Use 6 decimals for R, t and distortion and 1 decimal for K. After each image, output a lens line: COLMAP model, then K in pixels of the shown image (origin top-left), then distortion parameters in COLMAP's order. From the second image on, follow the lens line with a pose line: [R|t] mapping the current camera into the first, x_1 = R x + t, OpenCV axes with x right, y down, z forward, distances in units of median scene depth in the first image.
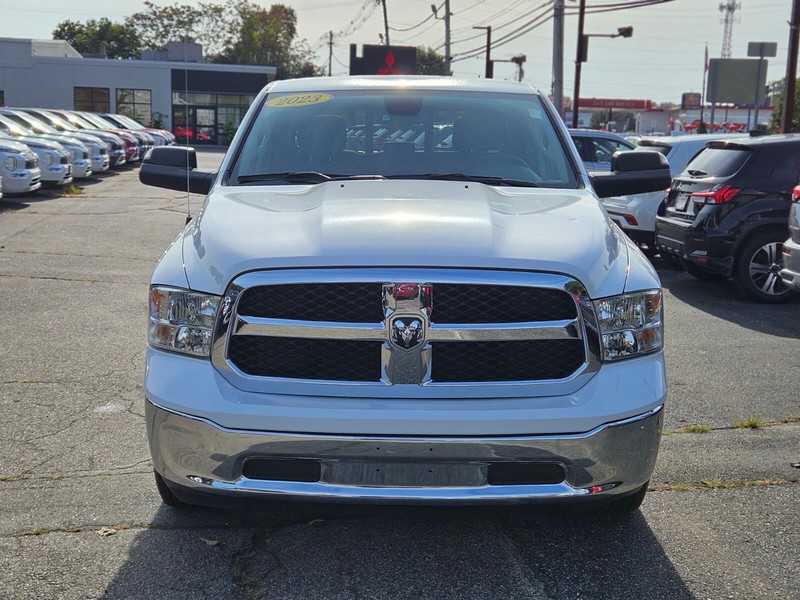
lens RADIAL K [[1092.1, 0, 400.0], [0, 1092.1, 300.0], [0, 0, 1]] dist [0.070083, 0.017773]
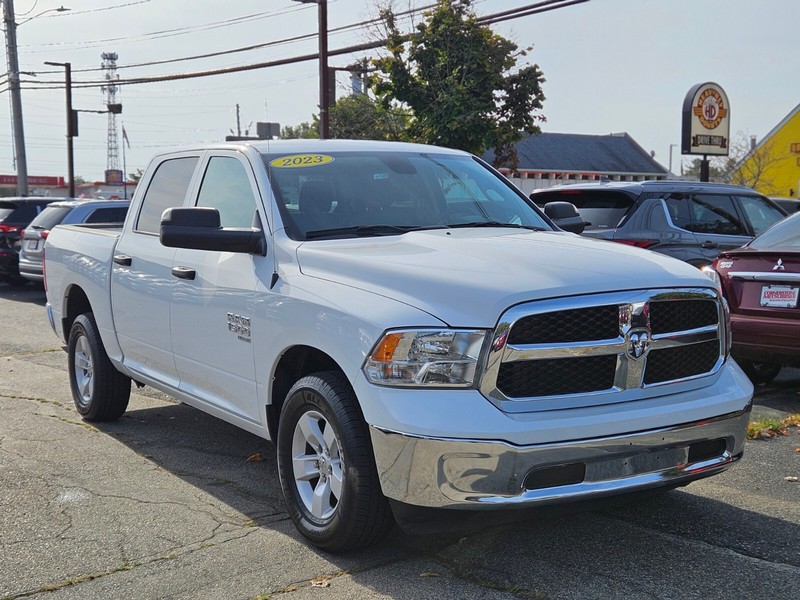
lens RADIAL K [[1092.1, 0, 400.0], [0, 1092.1, 300.0], [0, 0, 1]] dist [0.070083, 0.017773]
pose [[0.838306, -0.067291, 0.541031, -0.642055], [0.105132, 0.993681, -0.039308, 0.001243], [-0.534967, 0.089832, 0.840083, 0.090133]]
